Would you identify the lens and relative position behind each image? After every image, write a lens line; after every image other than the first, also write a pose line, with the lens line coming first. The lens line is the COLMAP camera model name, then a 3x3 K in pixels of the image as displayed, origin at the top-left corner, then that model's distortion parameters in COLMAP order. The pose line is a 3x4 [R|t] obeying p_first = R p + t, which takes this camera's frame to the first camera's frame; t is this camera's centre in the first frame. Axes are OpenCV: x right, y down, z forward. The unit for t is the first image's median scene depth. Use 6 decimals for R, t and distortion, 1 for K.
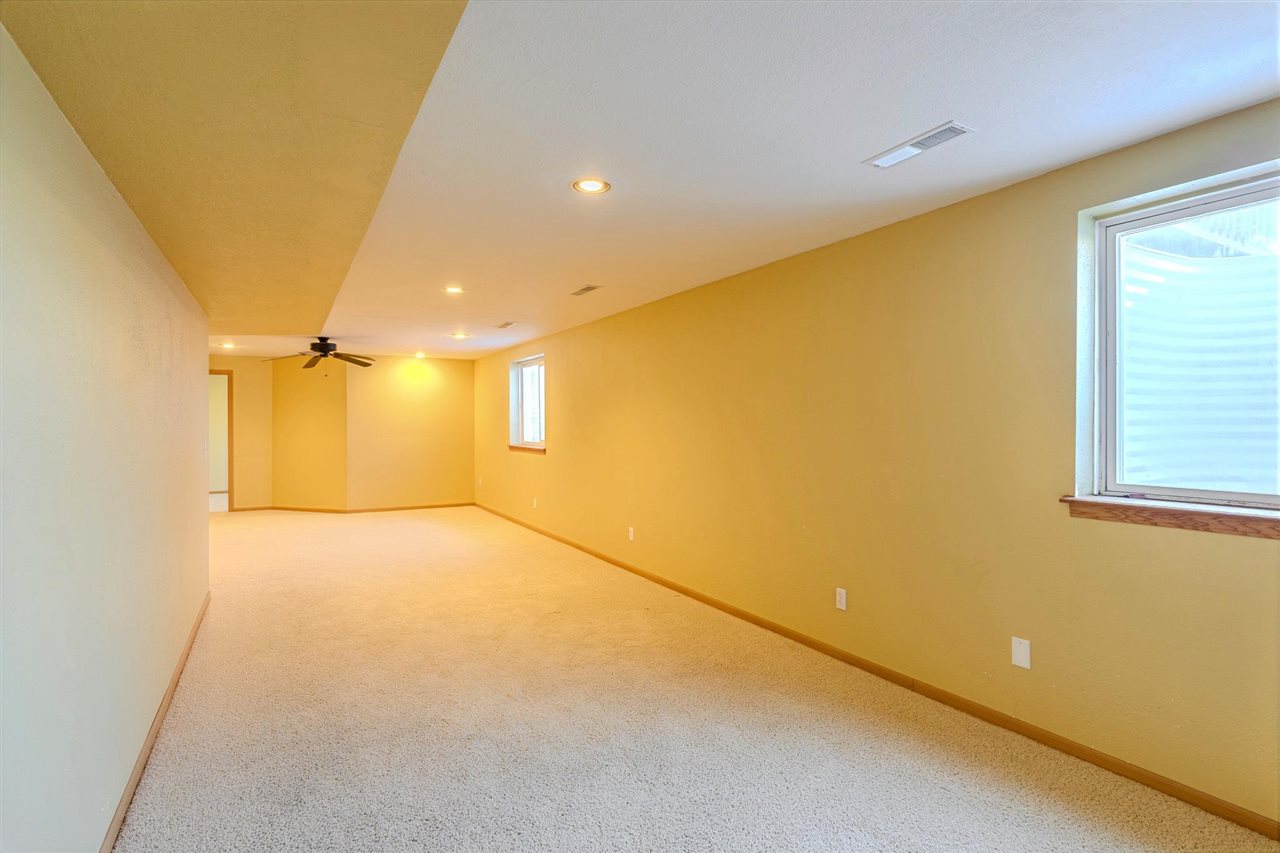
lens RADIAL K [[633.3, 0, 639.3], [0, 633.3, 424.6], [0, 0, 1]] dist [0.000139, -0.000249]
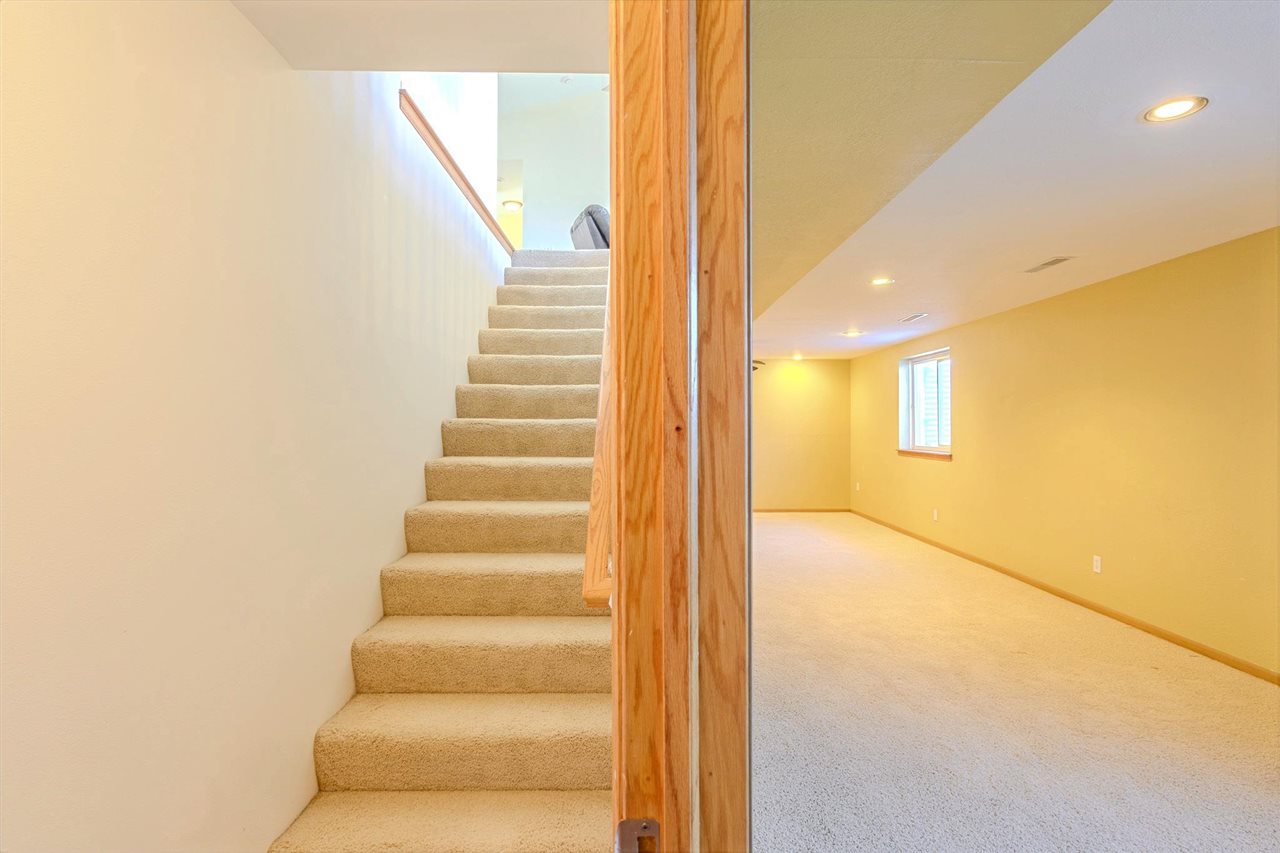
lens RADIAL K [[633.3, 0, 636.6], [0, 633.3, 426.1], [0, 0, 1]] dist [0.000139, -0.000249]
pose [[0.871546, 0.000953, -0.490312, -0.100723], [-0.001718, 0.999998, -0.001110, -0.000028], [0.490310, 0.001810, 0.871546, 0.015483]]
